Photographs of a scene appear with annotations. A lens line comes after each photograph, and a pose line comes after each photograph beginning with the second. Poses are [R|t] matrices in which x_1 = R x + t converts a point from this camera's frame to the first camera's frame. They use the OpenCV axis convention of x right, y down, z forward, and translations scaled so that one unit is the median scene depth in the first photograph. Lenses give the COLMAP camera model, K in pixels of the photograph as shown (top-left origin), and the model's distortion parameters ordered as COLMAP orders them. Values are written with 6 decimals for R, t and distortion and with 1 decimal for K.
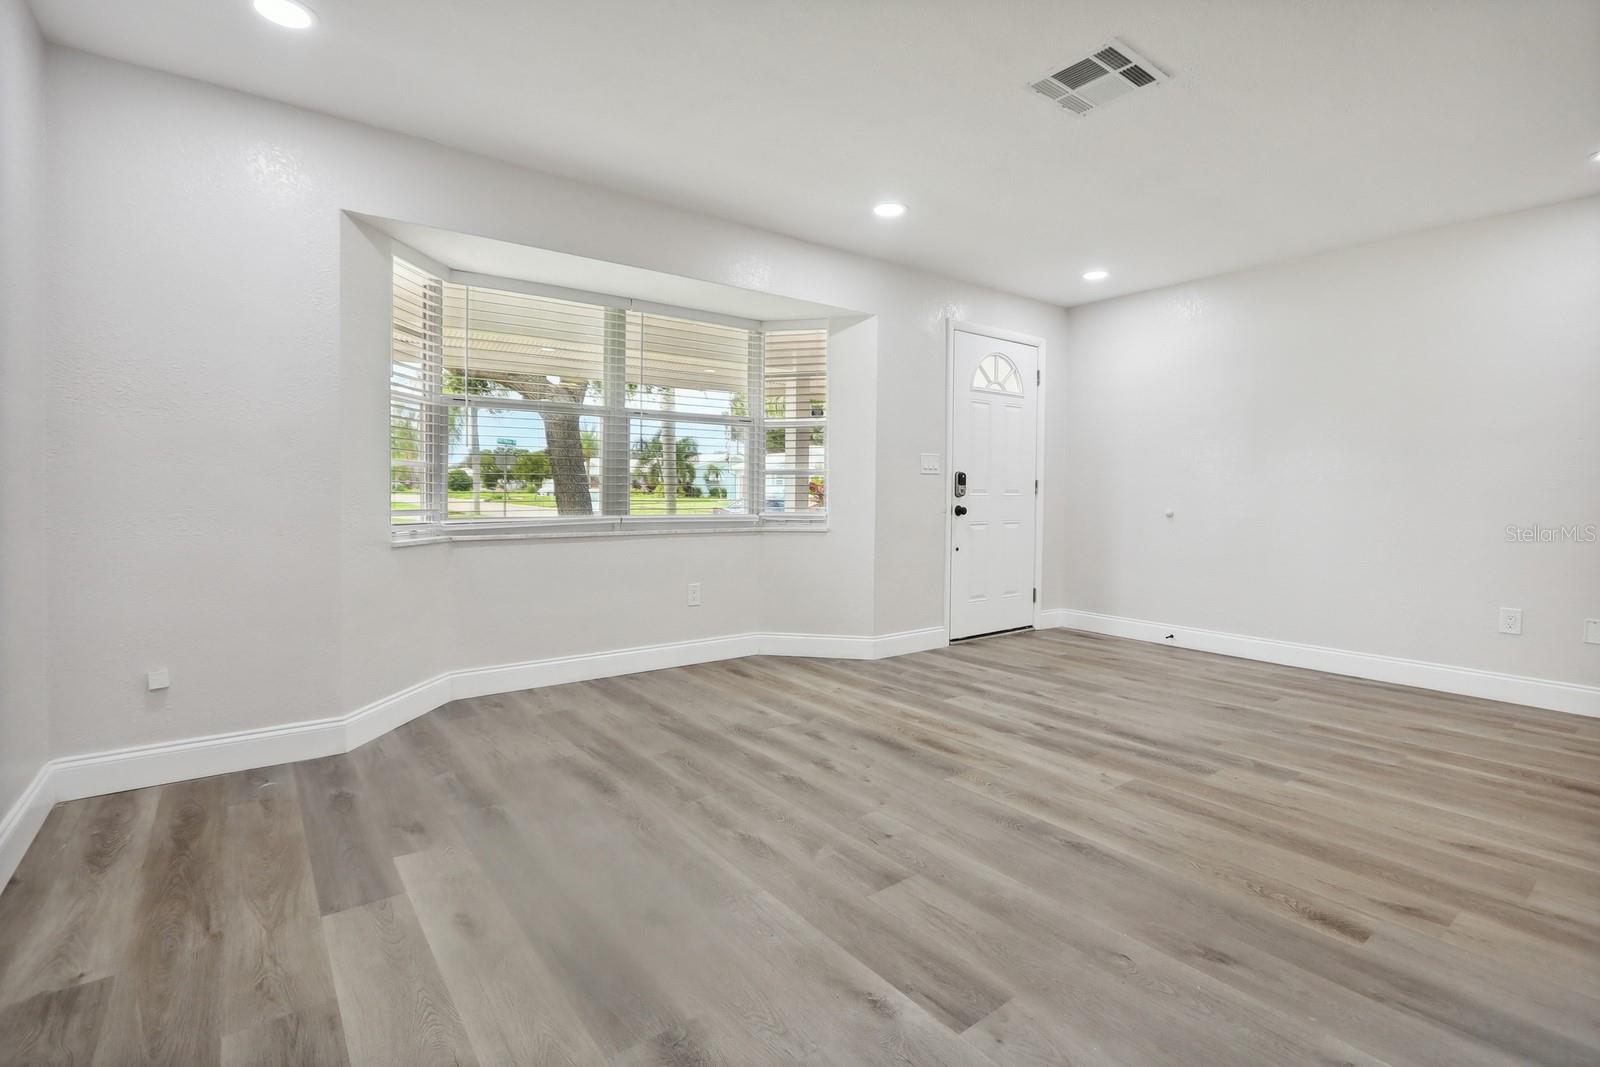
lens RADIAL K [[749.5, 0, 821.4], [0, 749.5, 501.6], [0, 0, 1]] dist [-0.012140, 0.001799]
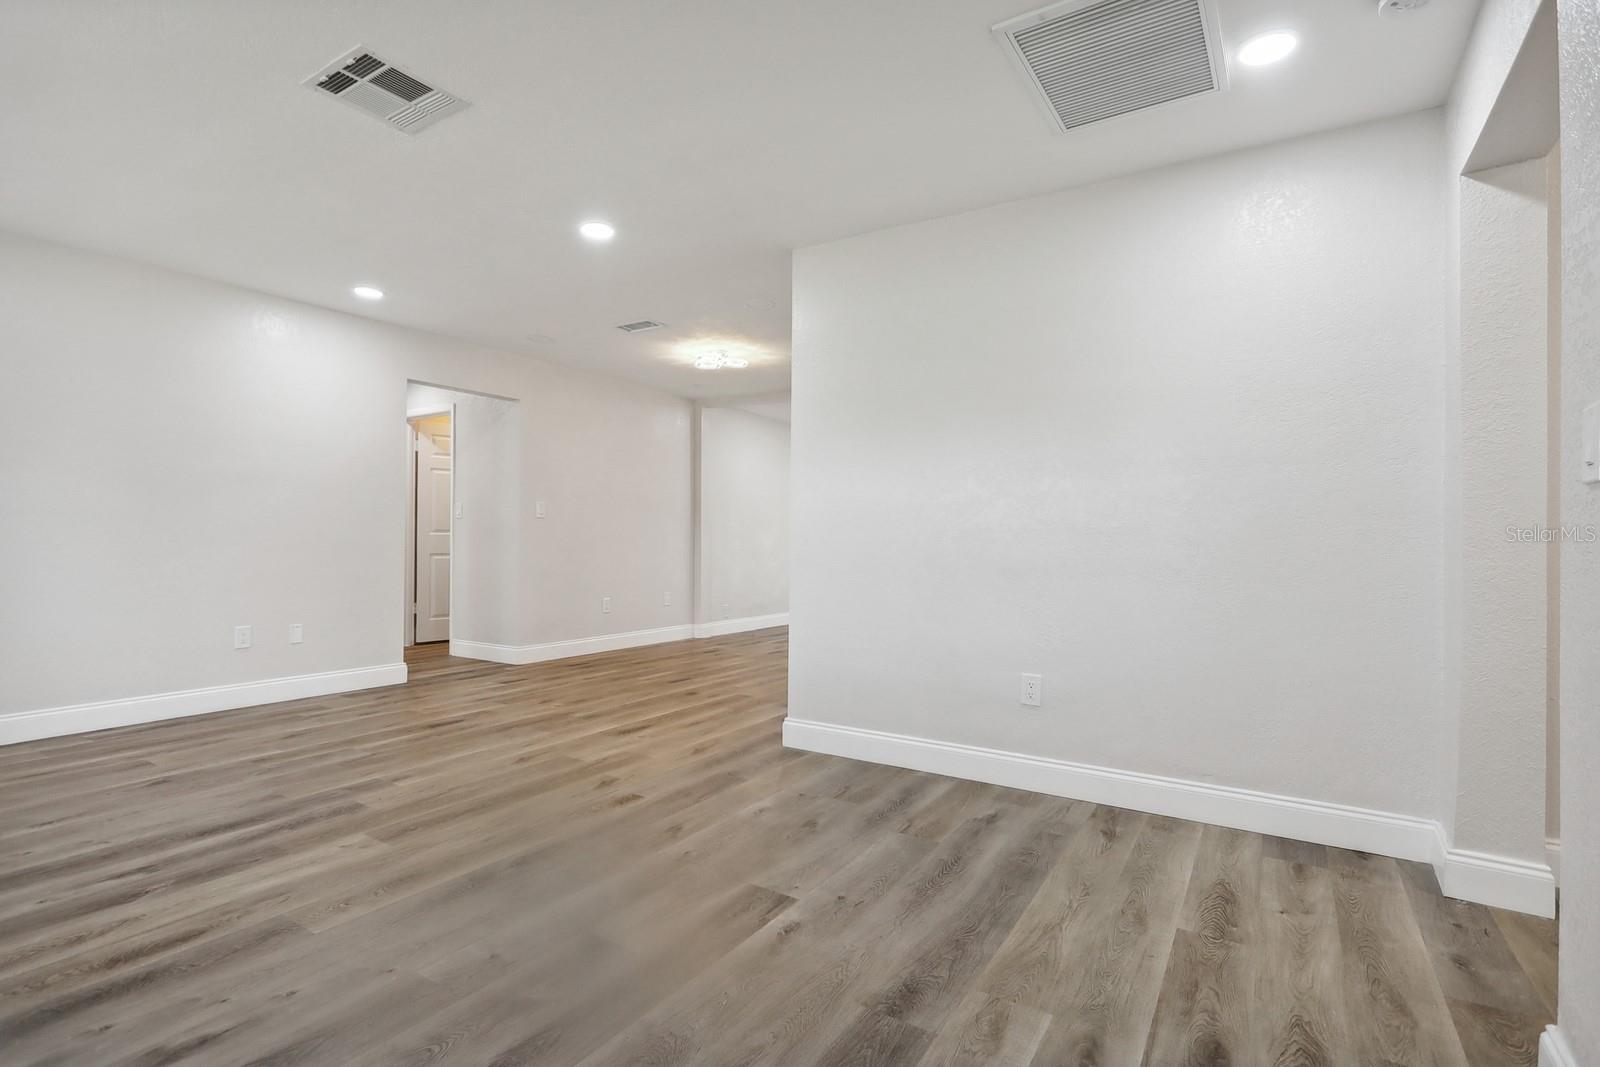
lens RADIAL K [[749.5, 0, 772.5], [0, 749.5, 539.4], [0, 0, 1]] dist [-0.012140, 0.001799]
pose [[-0.305342, -0.013335, 0.952149, -0.443115], [-0.002099, 0.999909, 0.013330, -0.014271], [-0.952240, 0.002071, -0.305343, 0.541161]]
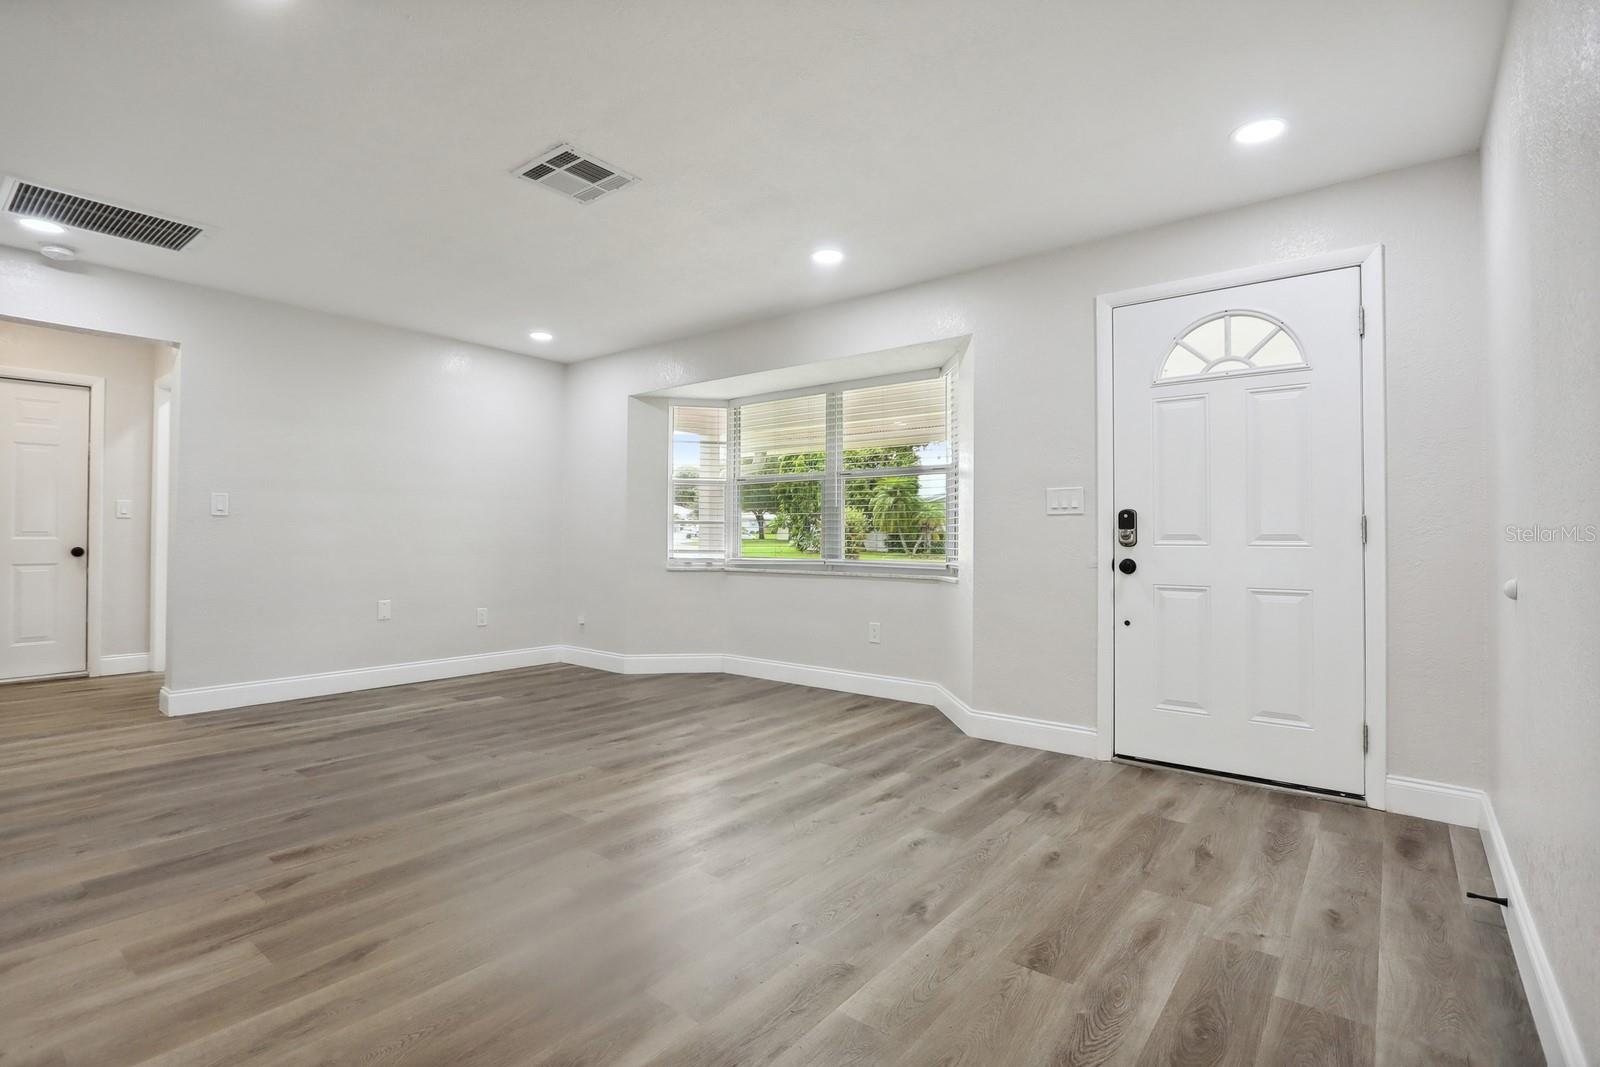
lens RADIAL K [[749.5, 0, 785.7], [0, 749.5, 528.1], [0, 0, 1]] dist [-0.012140, 0.001799]
pose [[0.224575, -0.017790, -0.974294, 1.008954], [-0.014733, 0.999657, -0.021649, -0.004956], [0.974345, 0.019216, 0.224236, 0.703456]]
